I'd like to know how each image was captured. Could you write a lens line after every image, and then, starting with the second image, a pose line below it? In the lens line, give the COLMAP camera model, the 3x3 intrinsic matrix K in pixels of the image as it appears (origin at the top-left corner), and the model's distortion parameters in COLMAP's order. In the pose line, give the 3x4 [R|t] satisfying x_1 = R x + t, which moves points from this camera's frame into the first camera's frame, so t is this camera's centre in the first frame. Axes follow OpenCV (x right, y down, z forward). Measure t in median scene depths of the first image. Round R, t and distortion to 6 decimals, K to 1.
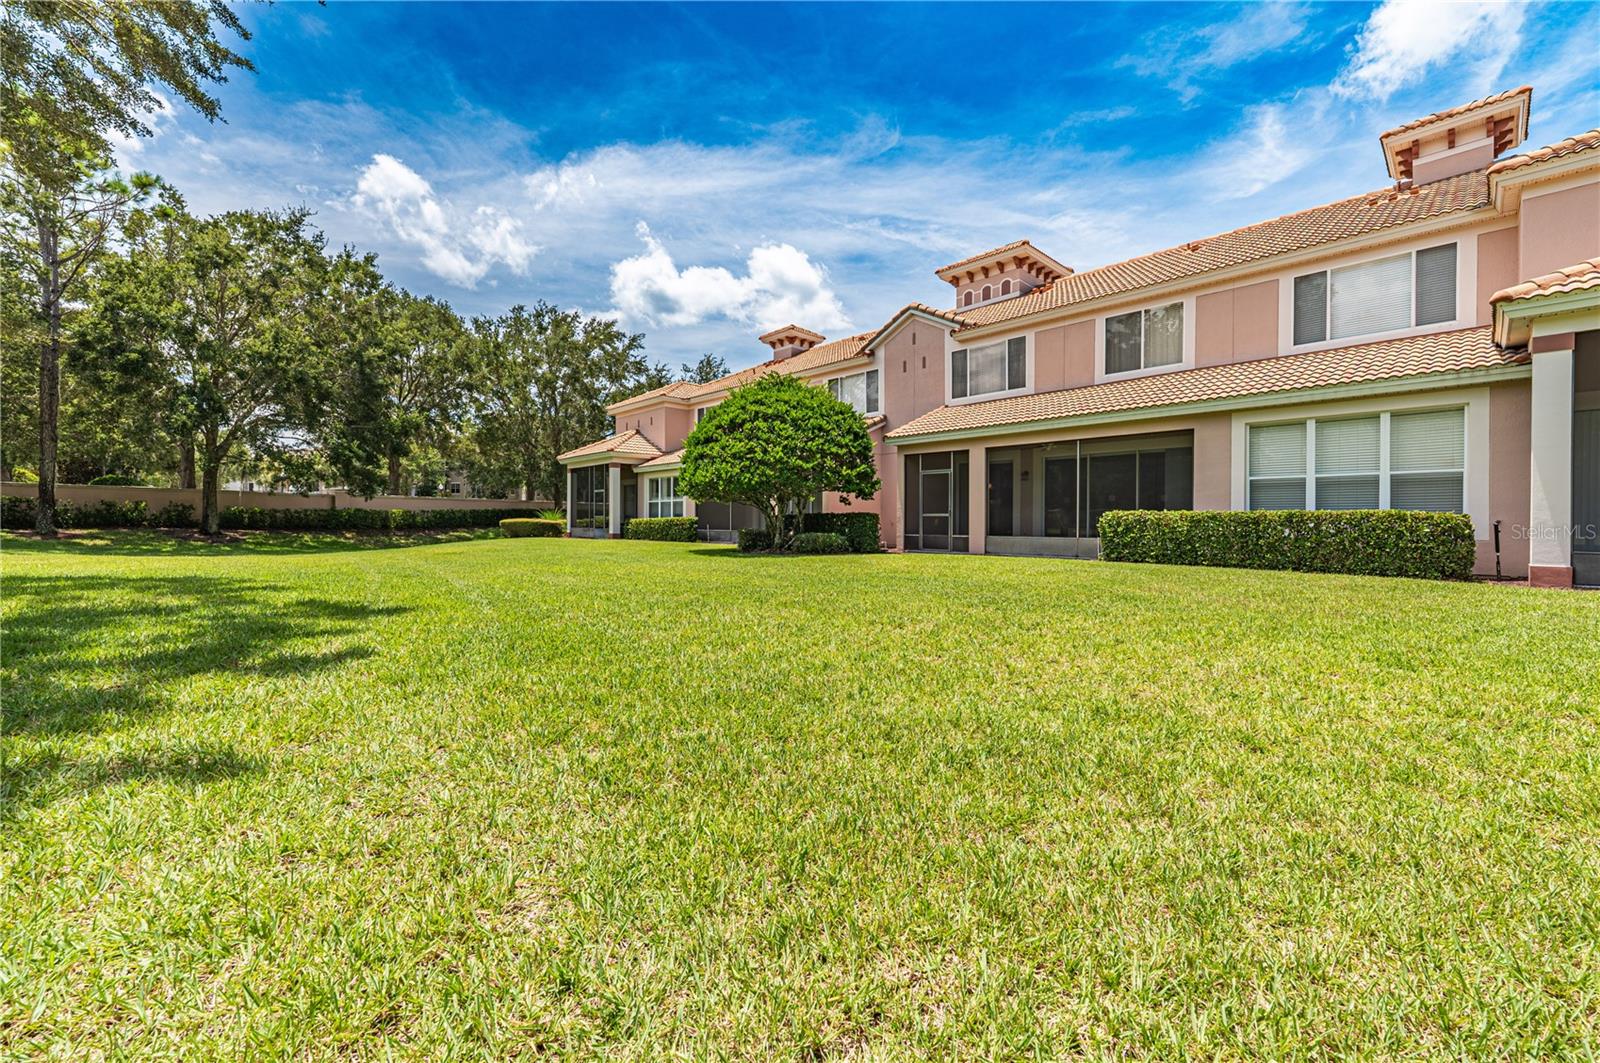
lens RADIAL K [[651.4, 0, 802.7], [0, 651.4, 524.3], [0, 0, 1]] dist [-0.002827, -0.000170]
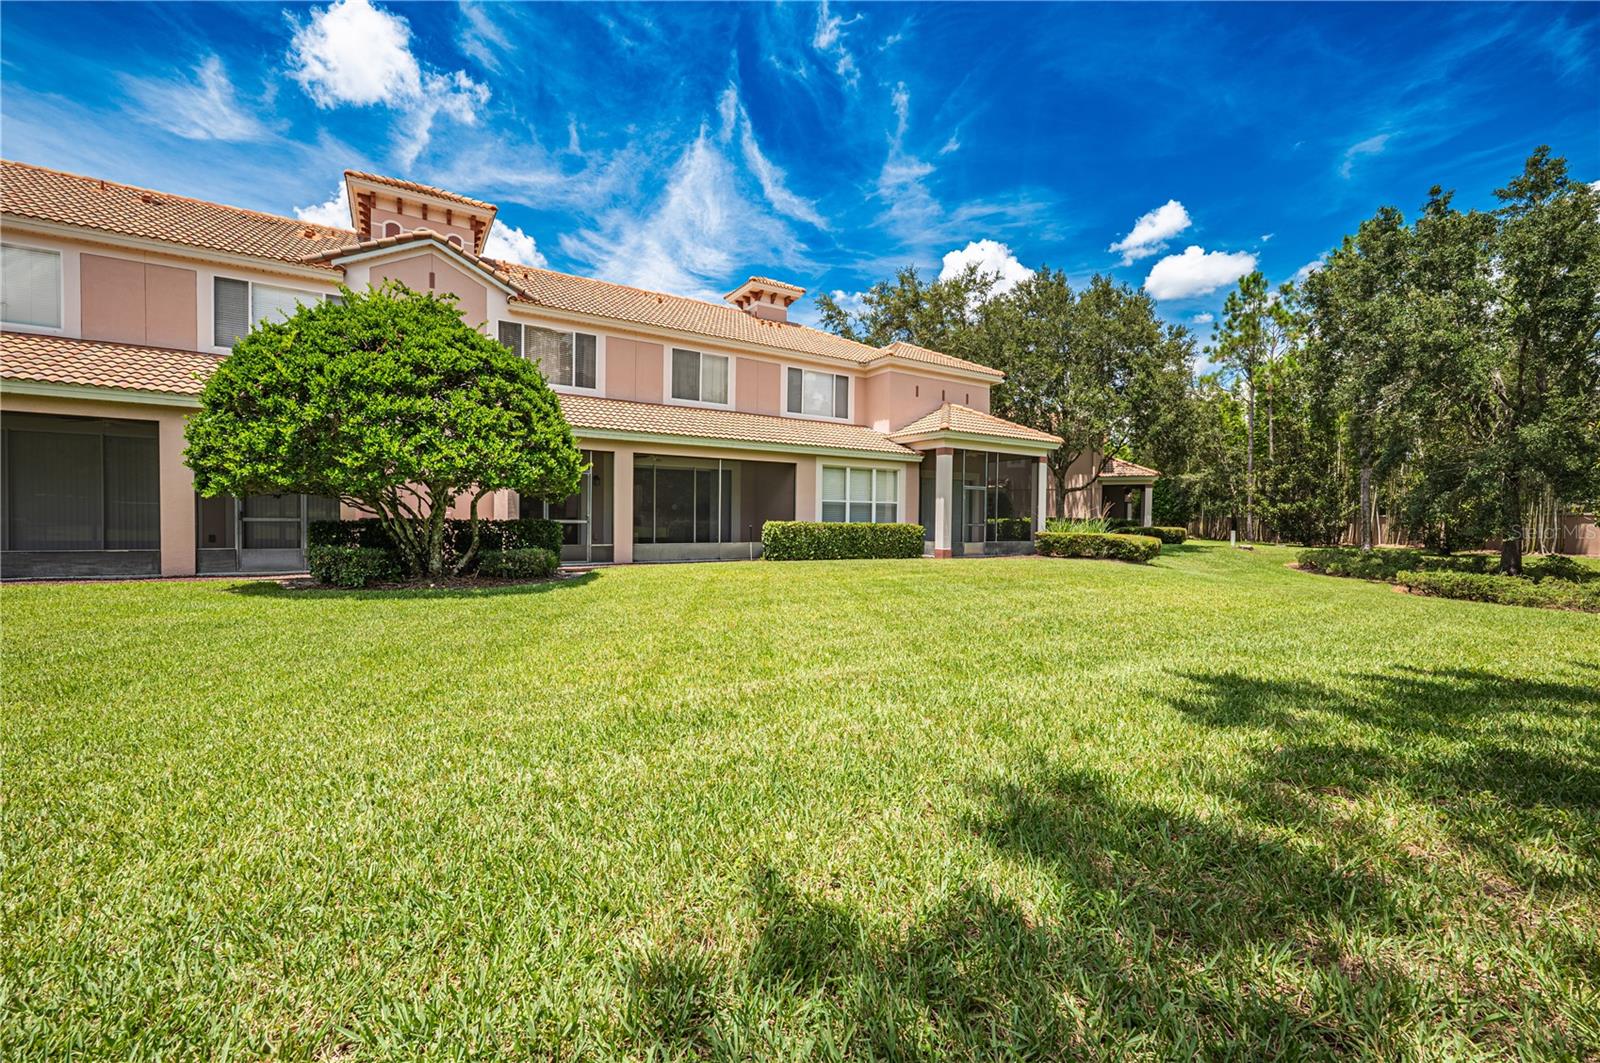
lens RADIAL K [[651.4, 0, 802.4], [0, 651.4, 534.6], [0, 0, 1]] dist [-0.002827, -0.000170]
pose [[0.145133, -0.014980, 0.989299, -0.640128], [0.003105, 0.999887, 0.014685, -0.009843], [-0.989407, 0.000941, 0.145163, 0.626243]]
